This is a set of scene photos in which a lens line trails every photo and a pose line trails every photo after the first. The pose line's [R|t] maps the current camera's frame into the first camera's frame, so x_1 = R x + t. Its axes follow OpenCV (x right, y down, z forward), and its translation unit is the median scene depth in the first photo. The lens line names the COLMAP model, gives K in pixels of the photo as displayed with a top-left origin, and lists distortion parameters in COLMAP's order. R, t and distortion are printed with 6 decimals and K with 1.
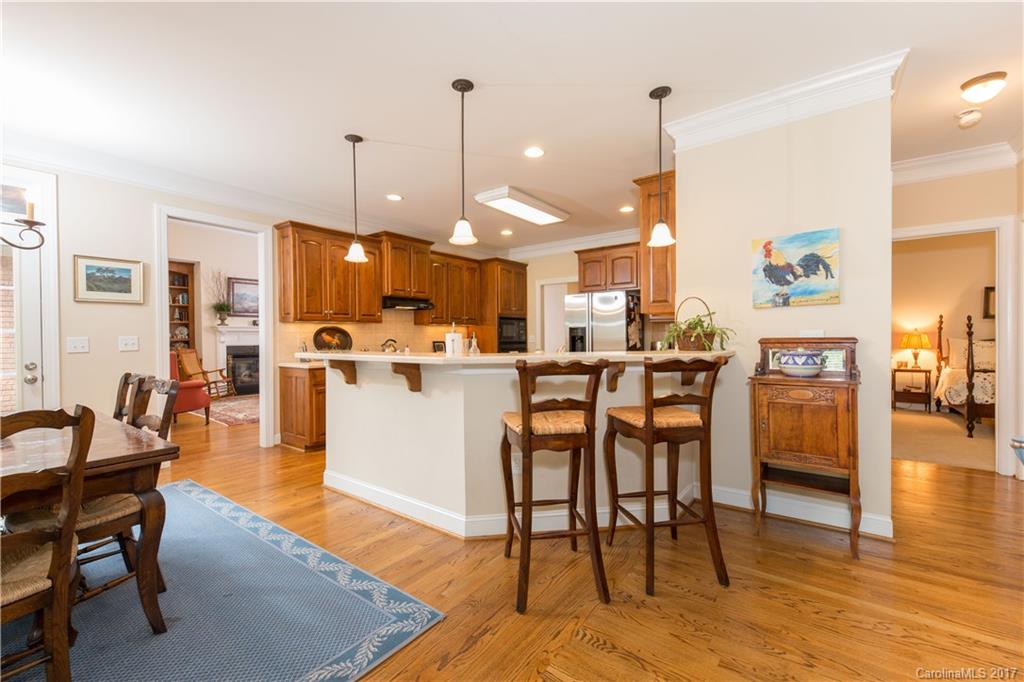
lens RADIAL K [[429.3, 0, 512.0], [0, 429.3, 341.0], [0, 0, 1]] dist [0.001741, -0.000097]
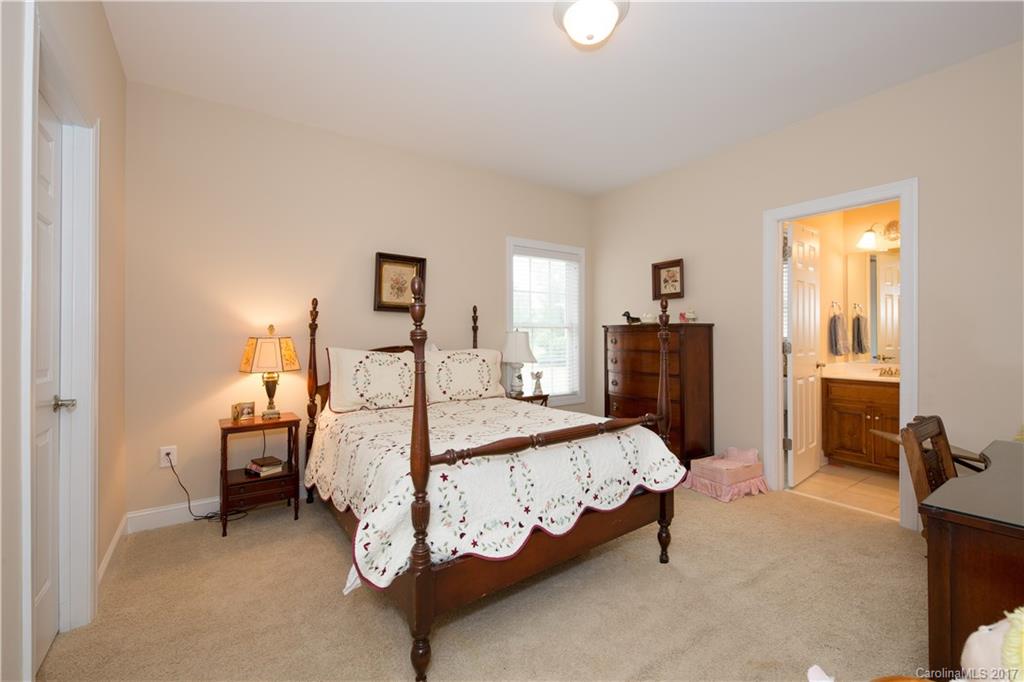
lens RADIAL K [[429.3, 0, 512.0], [0, 429.3, 341.0], [0, 0, 1]] dist [0.001741, -0.000097]
pose [[0.314002, 0.014317, 0.949314, 0.615512], [0.006371, 0.999832, -0.017186, -0.003110], [-0.949401, 0.011445, 0.313858, 0.644760]]
